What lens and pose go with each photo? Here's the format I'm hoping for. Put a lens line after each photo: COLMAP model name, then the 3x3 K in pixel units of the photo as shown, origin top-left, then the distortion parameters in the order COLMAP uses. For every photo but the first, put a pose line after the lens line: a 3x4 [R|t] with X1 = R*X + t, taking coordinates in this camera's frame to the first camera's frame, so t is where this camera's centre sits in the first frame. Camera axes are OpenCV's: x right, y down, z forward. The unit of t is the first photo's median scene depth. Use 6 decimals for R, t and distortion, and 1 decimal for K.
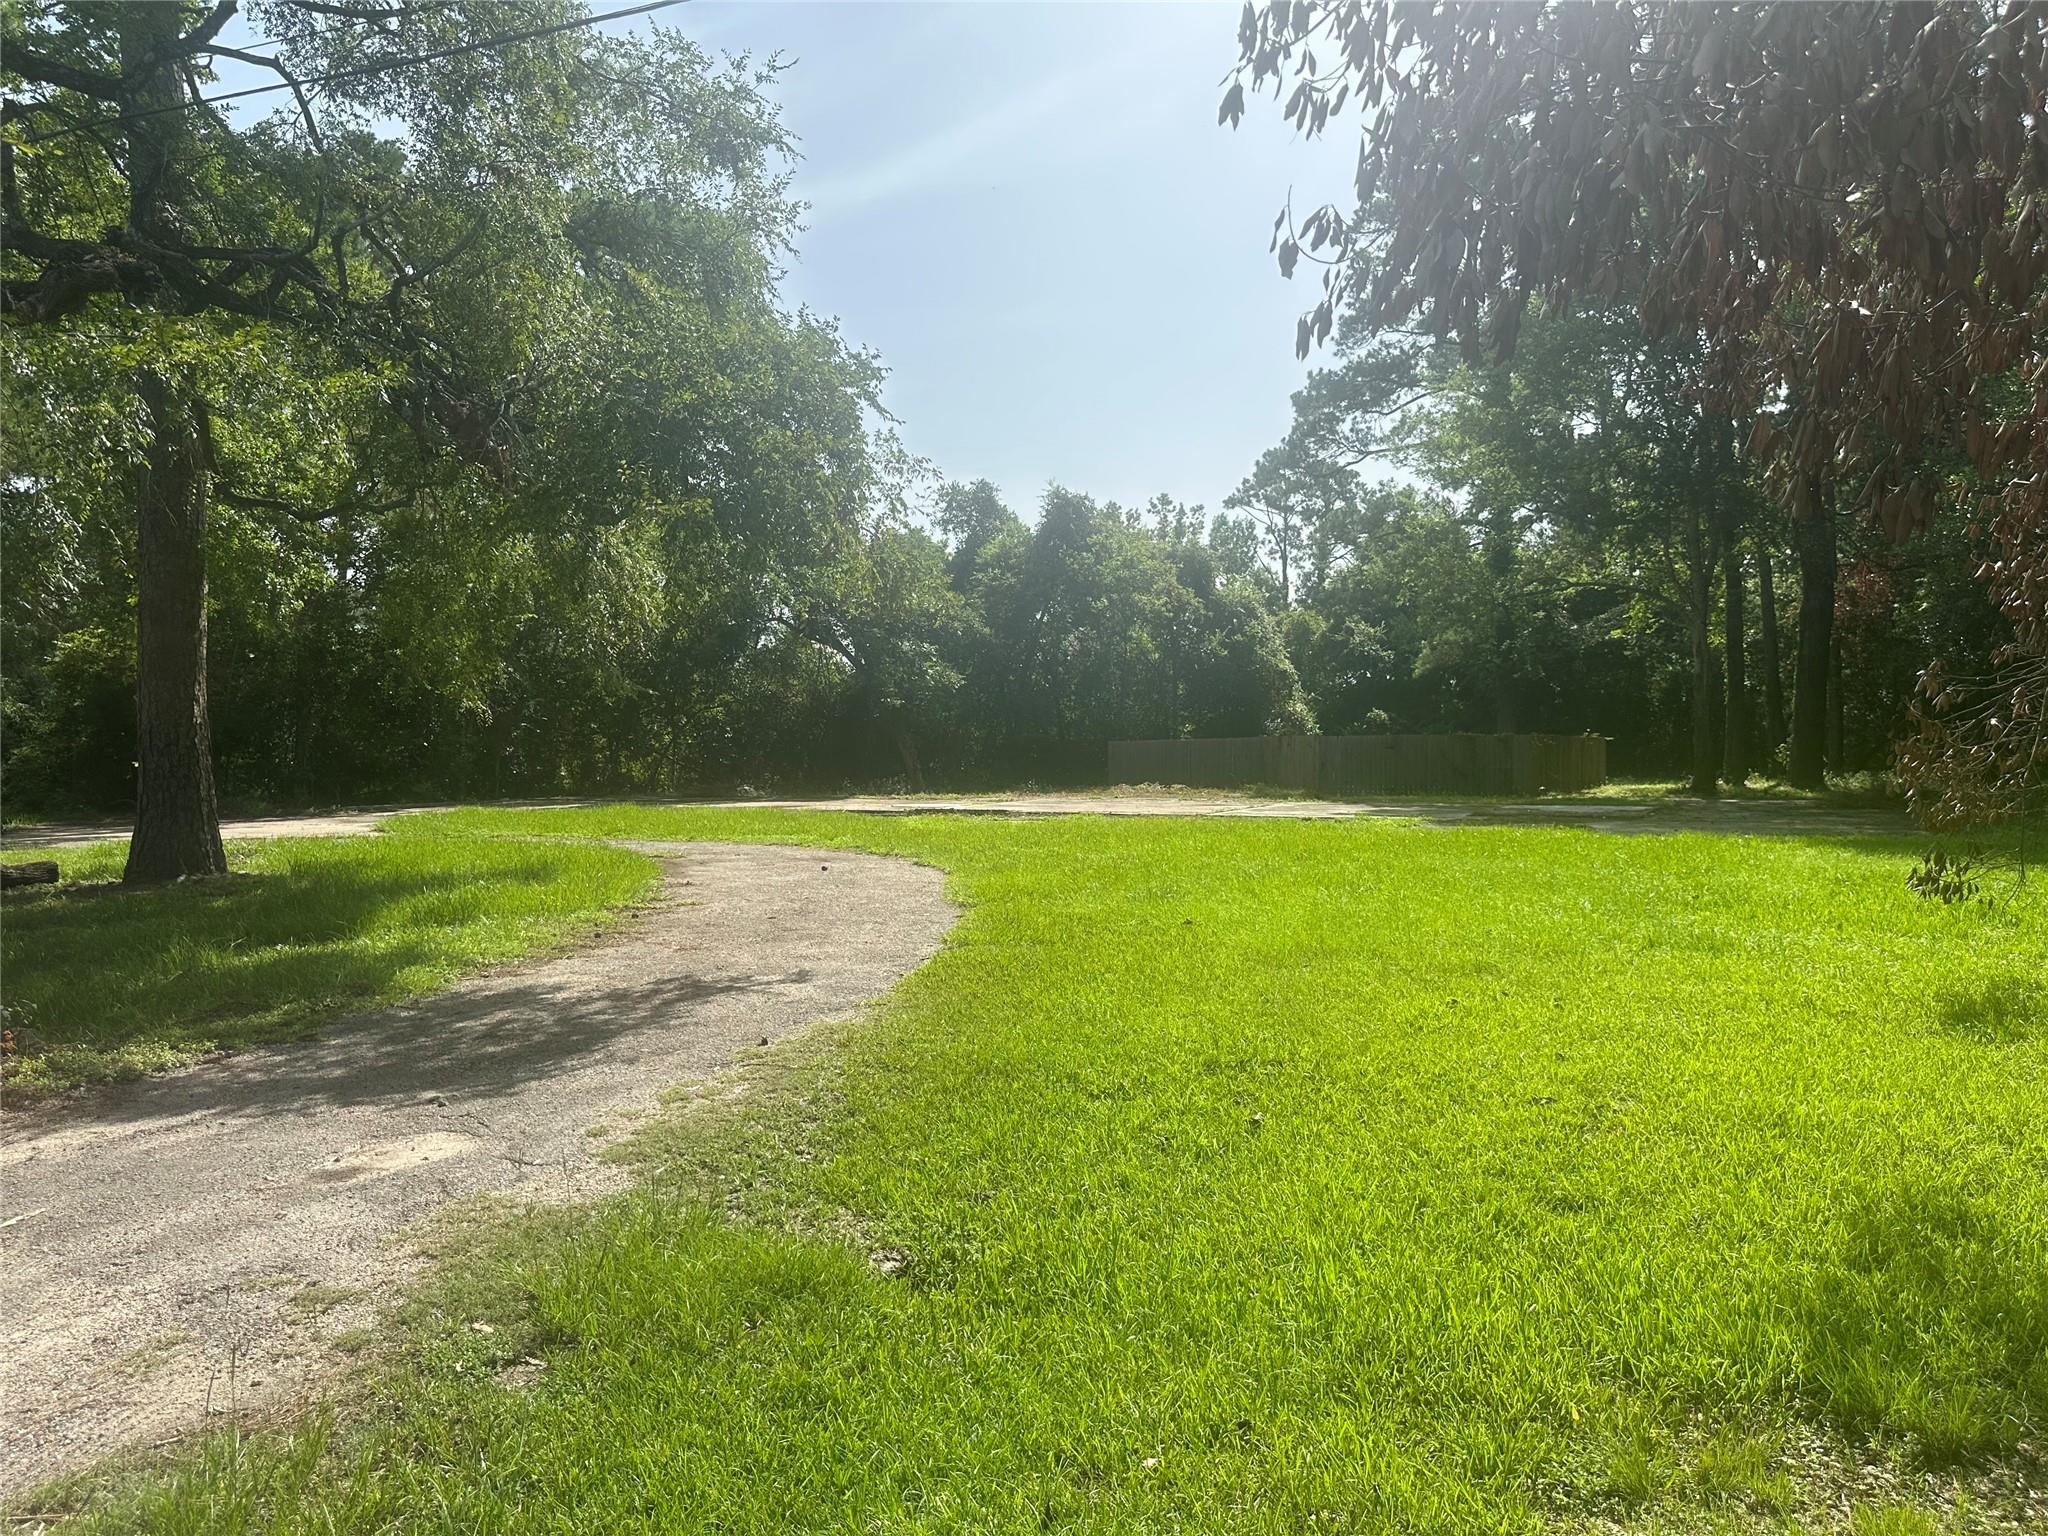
lens RADIAL K [[1492.3, 0, 1024.0], [0, 1492.3, 768.0], [0, 0, 1]] dist [0.126505, -0.000114]
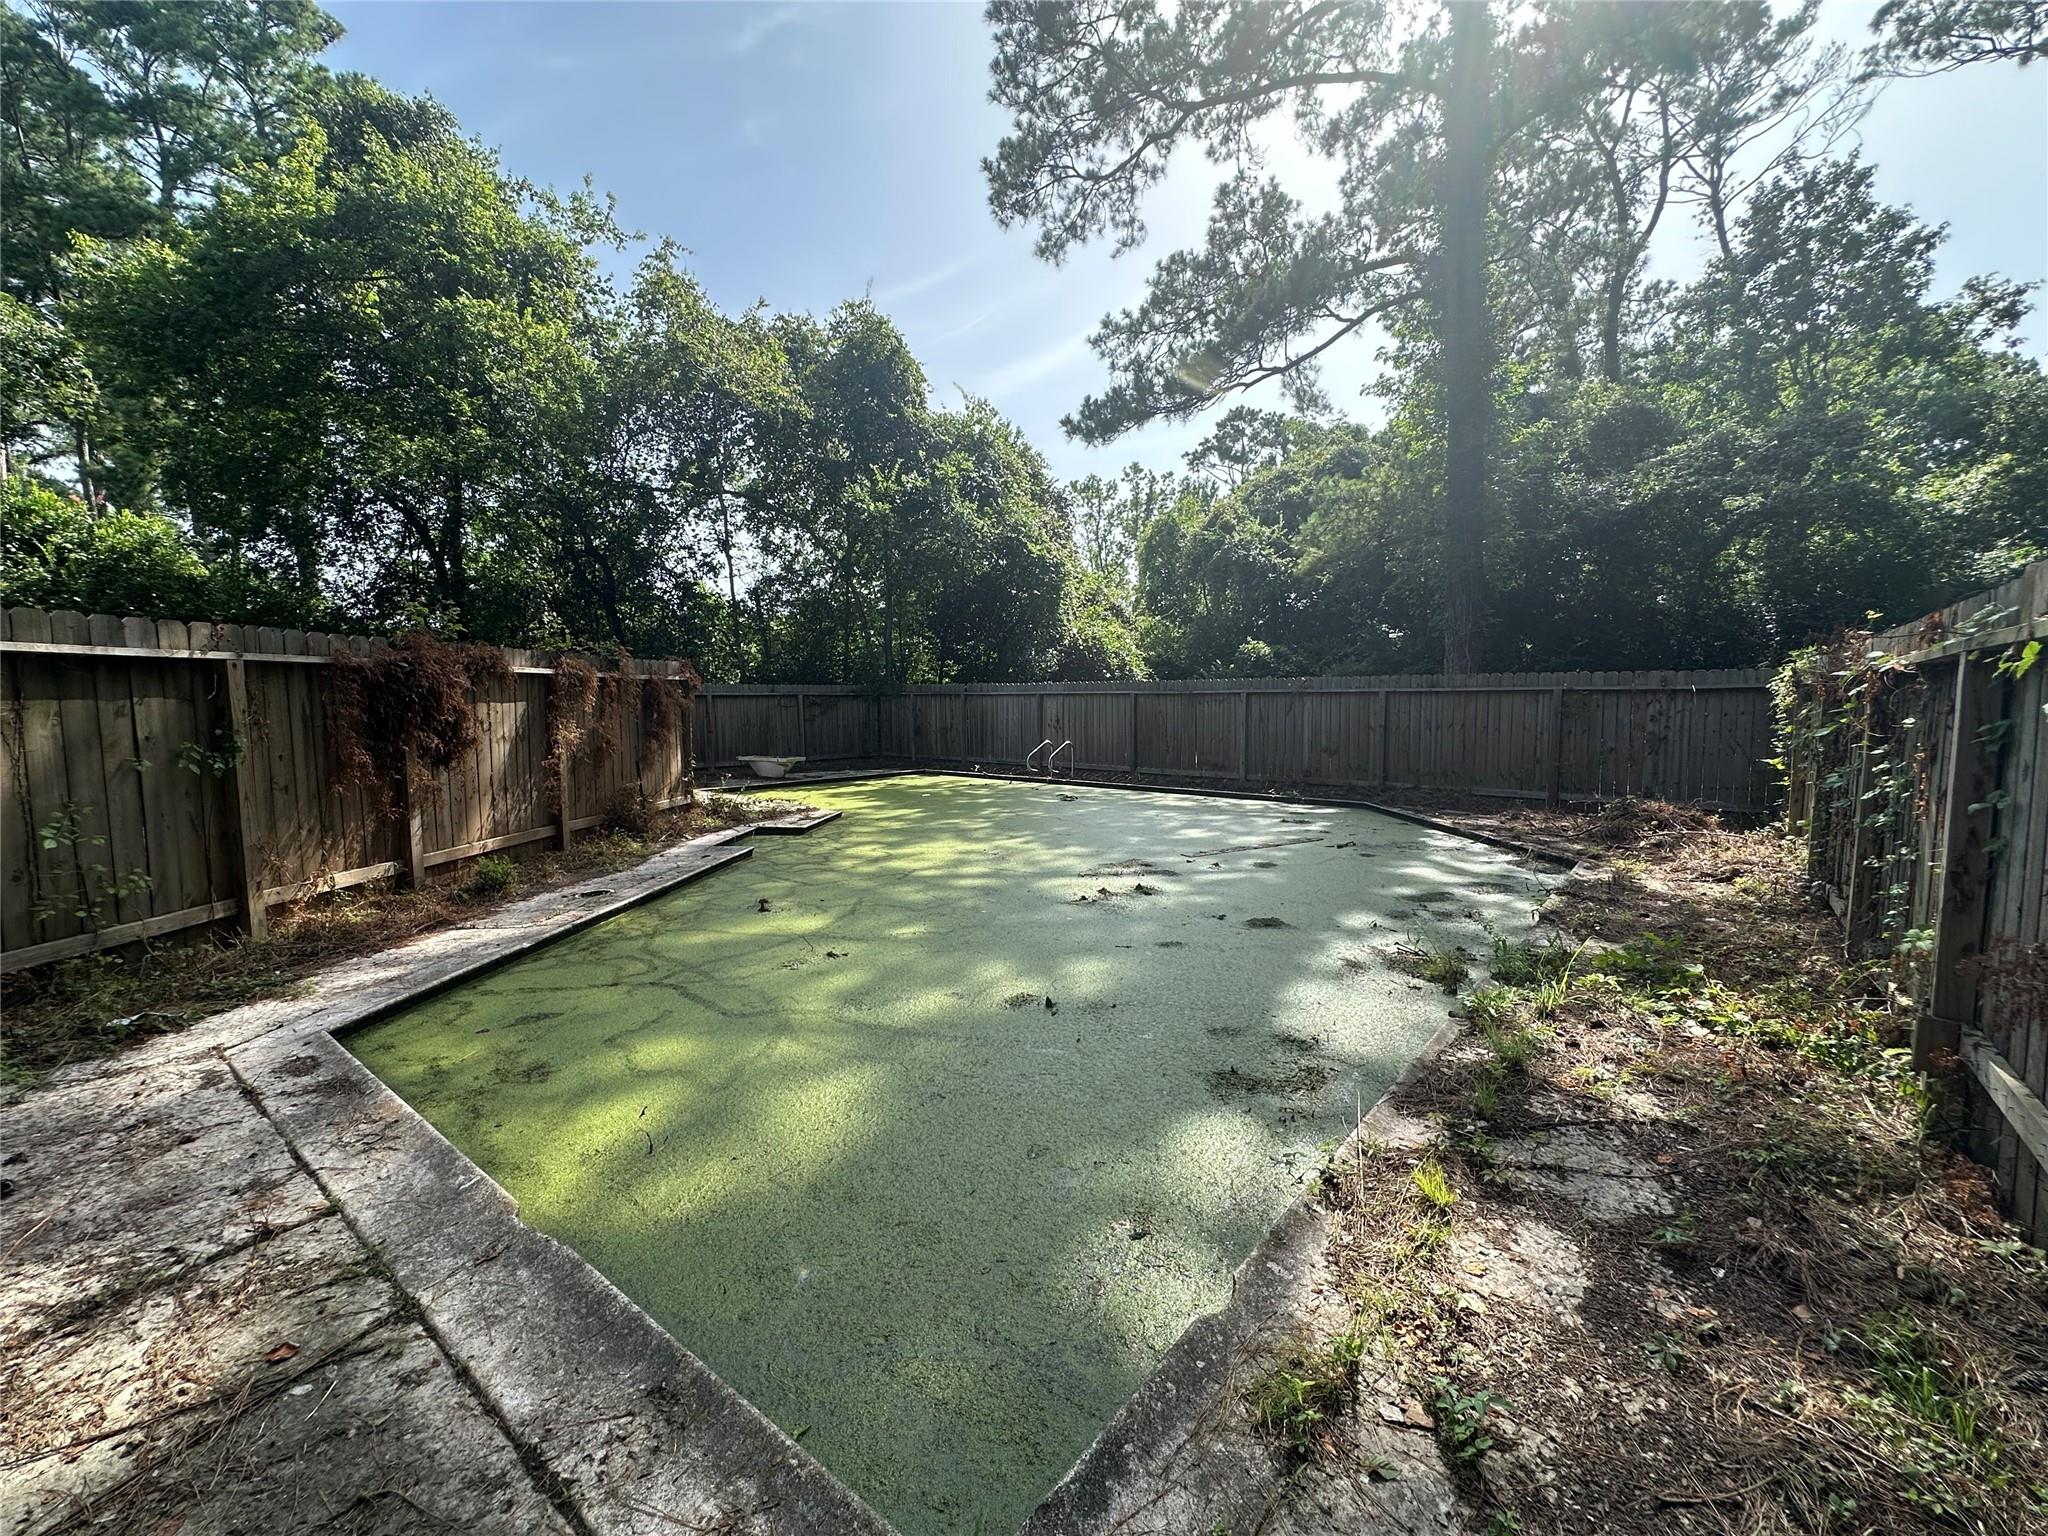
lens RADIAL K [[820.1, 0, 1024.0], [0, 820.1, 768.0], [0, 0, 1]] dist [-0.002219, 0.000885]
pose [[0.983085, 0.017230, -0.182339, 0.195631], [-0.004149, 0.997405, 0.071881, -0.008633], [0.183105, -0.069909, 0.980605, 0.610204]]
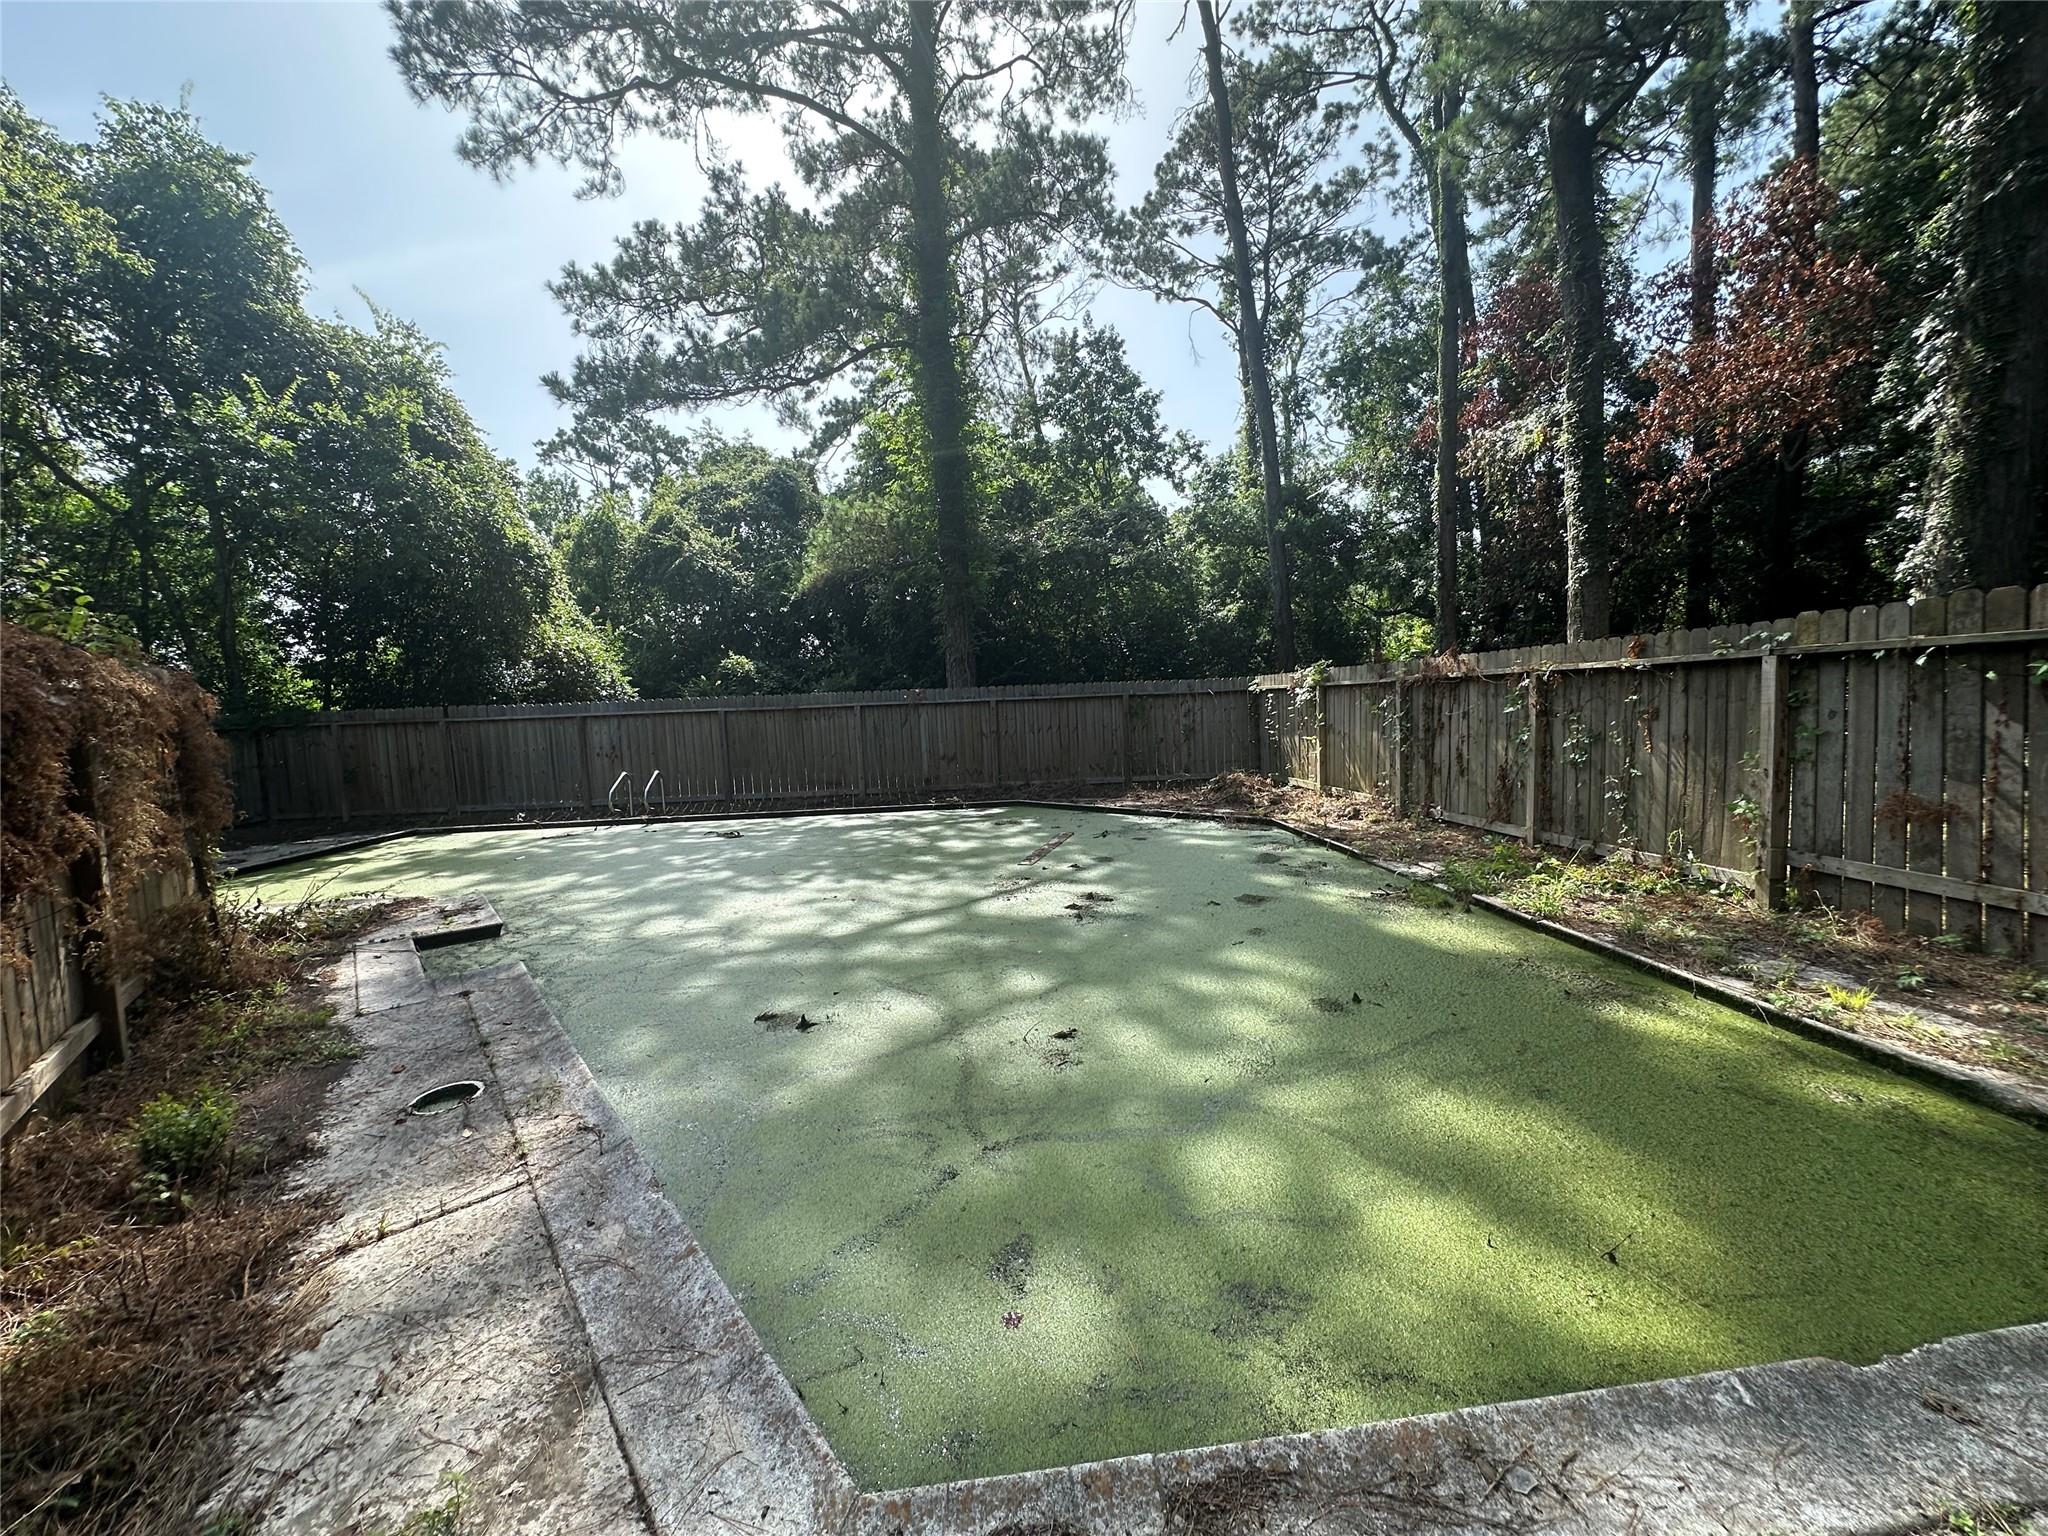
lens RADIAL K [[825.5, 0, 1024.0], [0, 825.5, 768.0], [0, 0, 1]] dist [0.000163, -0.000123]
pose [[0.834260, -0.070332, 0.546867, 0.139868], [0.043259, 0.997123, 0.062246, -0.008381], [-0.549671, -0.028272, 0.834903, 0.628396]]
